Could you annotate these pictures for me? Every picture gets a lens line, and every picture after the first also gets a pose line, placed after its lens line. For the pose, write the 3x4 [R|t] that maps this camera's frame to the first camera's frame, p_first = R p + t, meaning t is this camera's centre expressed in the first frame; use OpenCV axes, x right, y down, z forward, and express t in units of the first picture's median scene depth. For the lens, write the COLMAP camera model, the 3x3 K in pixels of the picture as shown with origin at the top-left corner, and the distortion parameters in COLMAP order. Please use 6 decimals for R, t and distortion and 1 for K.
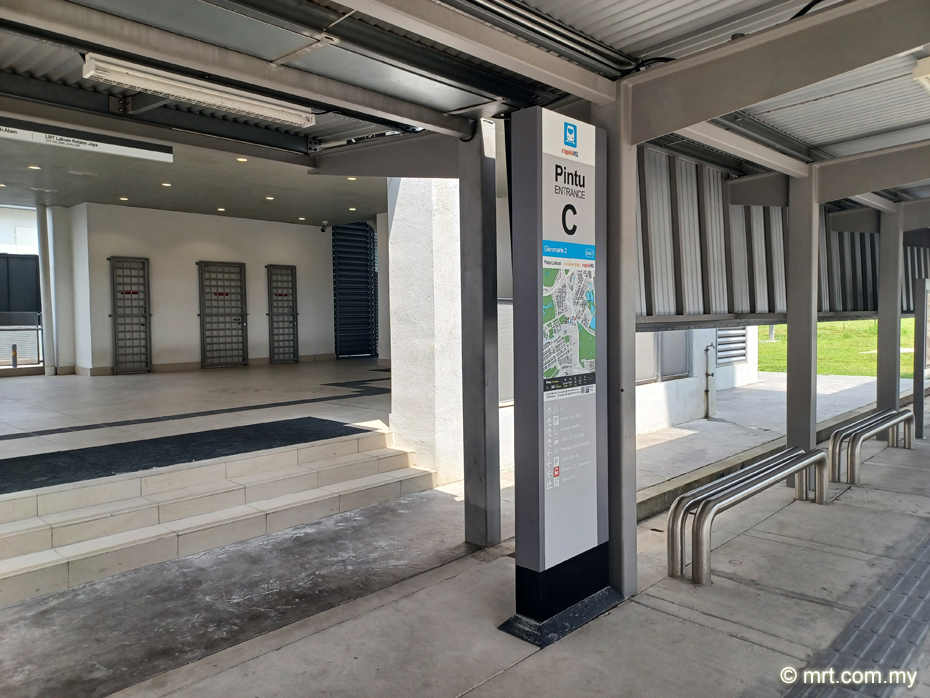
lens RADIAL K [[681.4, 0, 464.0], [0, 681.4, 339.4], [0, 0, 1]] dist [0.002090, -0.008615]
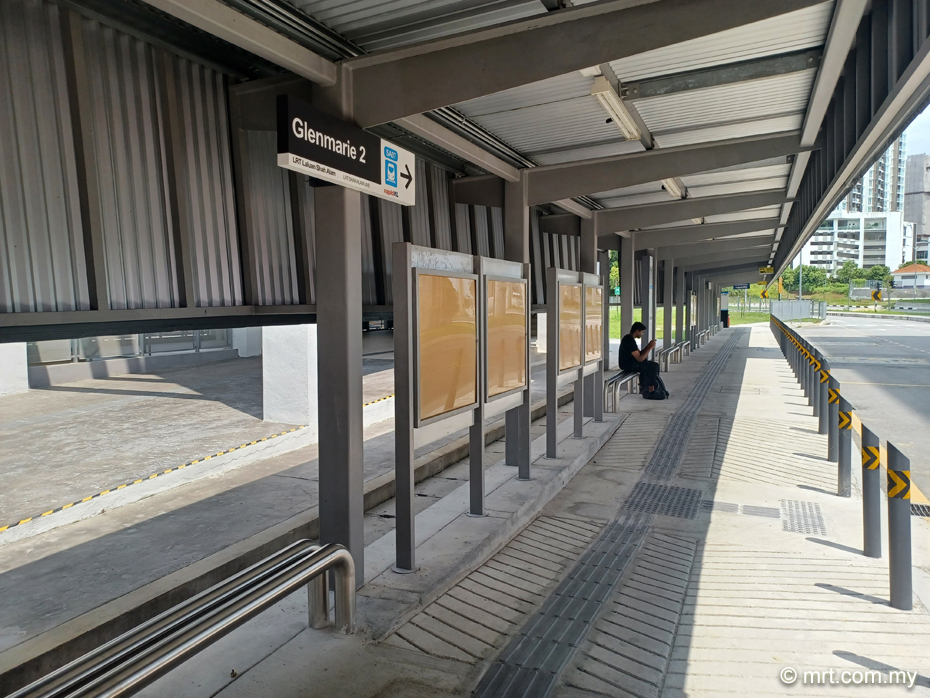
lens RADIAL K [[681.4, 0, 464.0], [0, 681.4, 339.4], [0, 0, 1]] dist [0.002090, -0.008615]
pose [[0.929000, -0.005460, 0.370041, 0.089785], [0.000318, 0.999903, 0.013954, -0.004478], [-0.370081, -0.012846, 0.928911, 0.090500]]
